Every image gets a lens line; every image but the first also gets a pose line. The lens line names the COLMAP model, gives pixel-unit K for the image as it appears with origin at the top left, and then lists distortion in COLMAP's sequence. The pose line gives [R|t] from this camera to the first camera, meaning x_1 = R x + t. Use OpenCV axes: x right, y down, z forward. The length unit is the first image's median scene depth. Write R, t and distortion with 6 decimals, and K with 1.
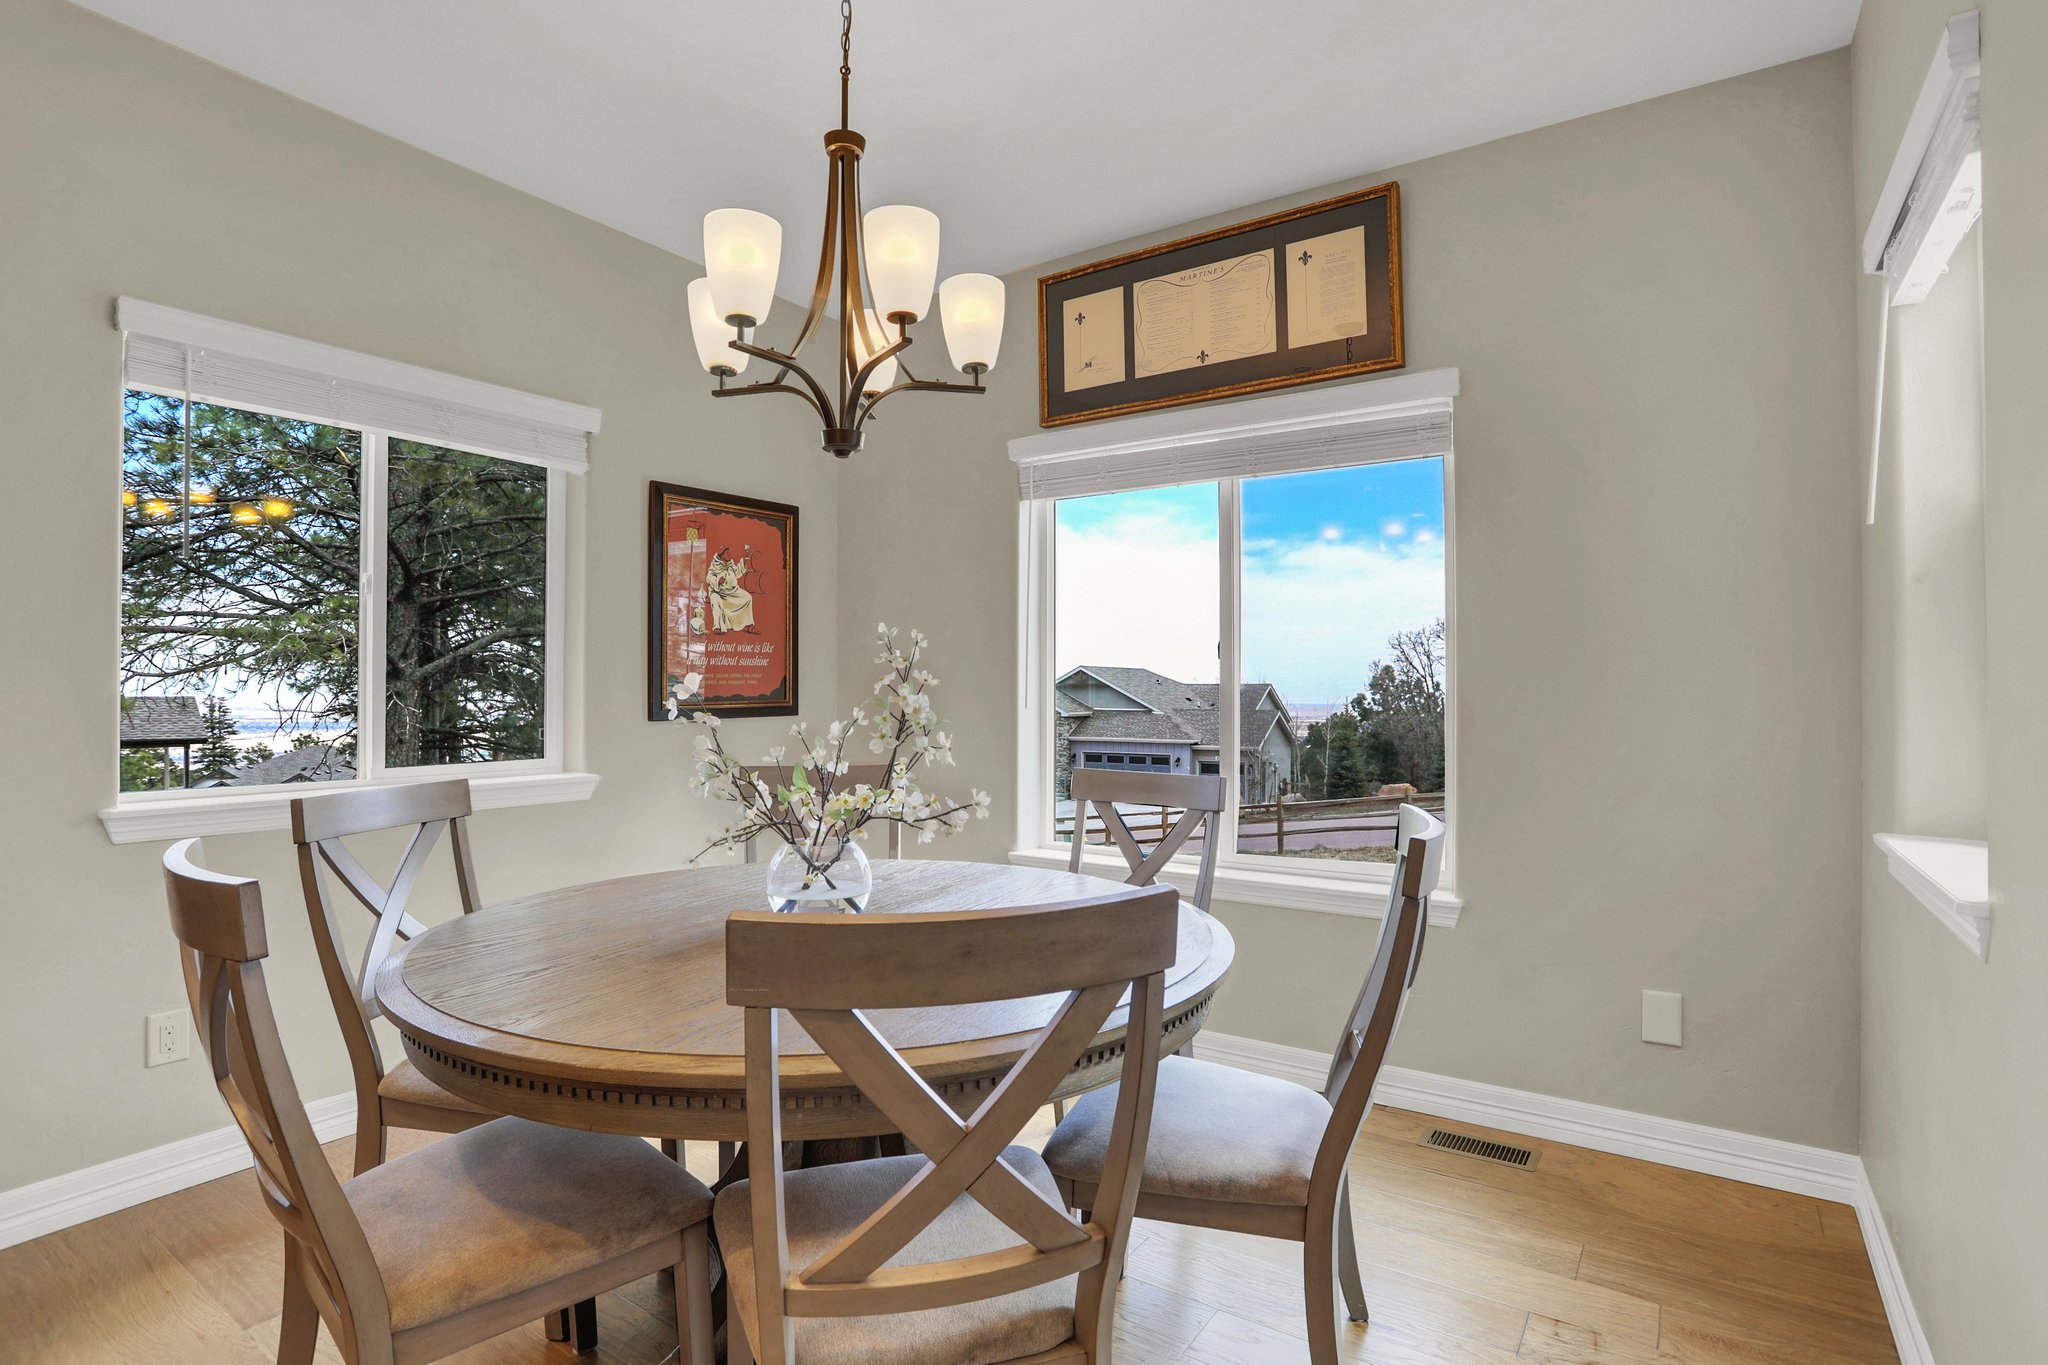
lens RADIAL K [[1012.1, 0, 1024.0], [0, 1012.1, 682.5], [0, 0, 1]] dist [-0.062484, 0.029213]
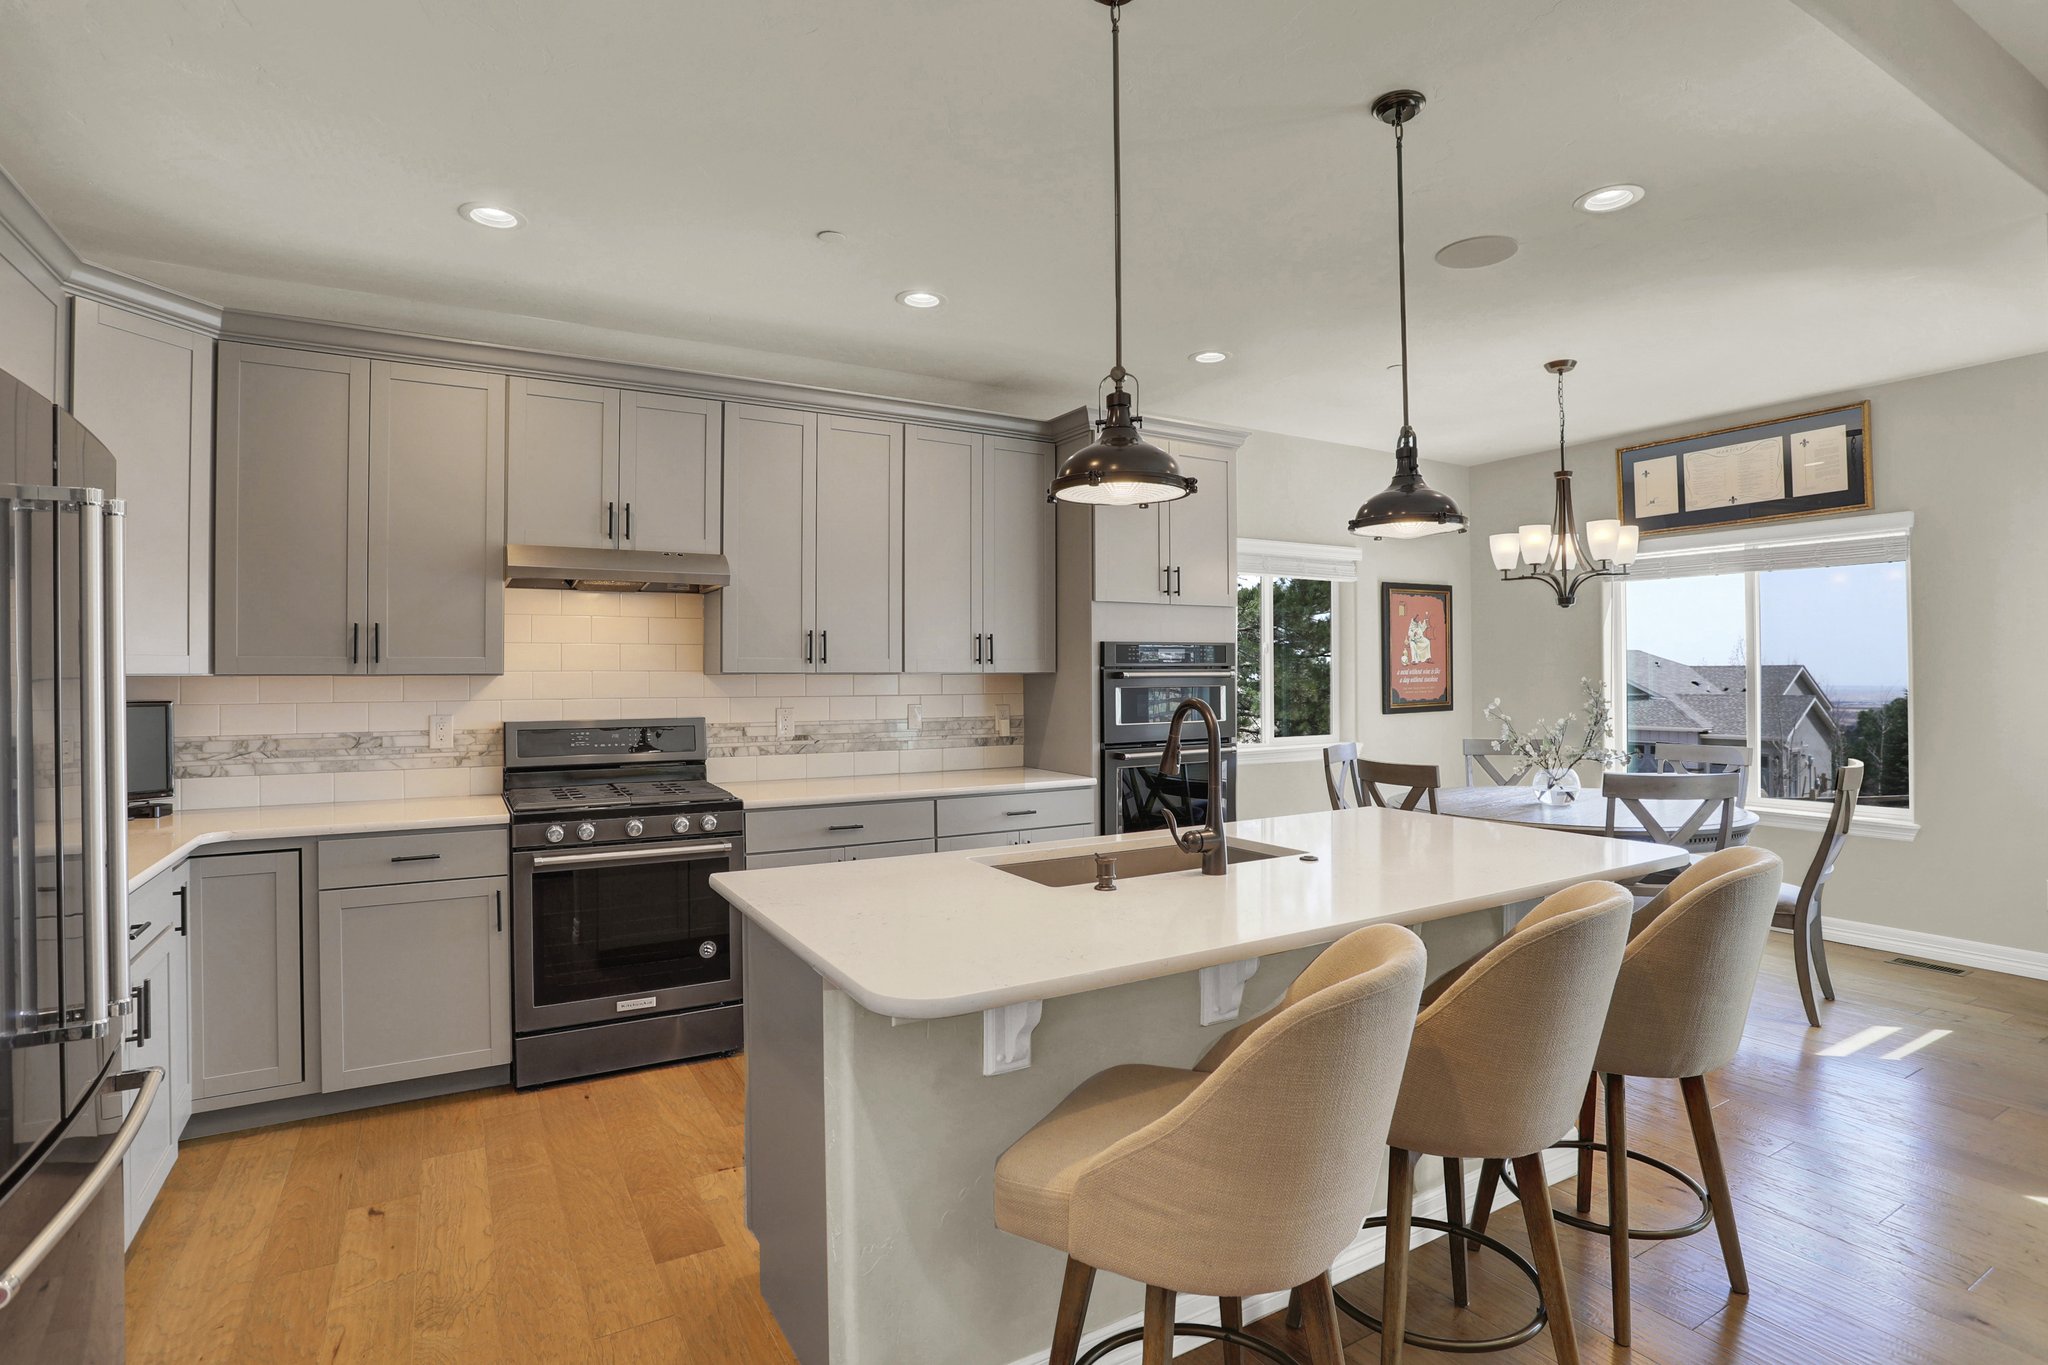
lens RADIAL K [[1077.7, 0, 1027.7], [0, 1077.7, 662.0], [0, 0, 1]] dist [-0.046078, 0.029158]
pose [[0.923312, -0.009580, -0.383932, -0.221891], [0.009666, 0.999952, -0.001705, -0.059495], [0.383929, -0.002137, 0.923360, -1.045007]]
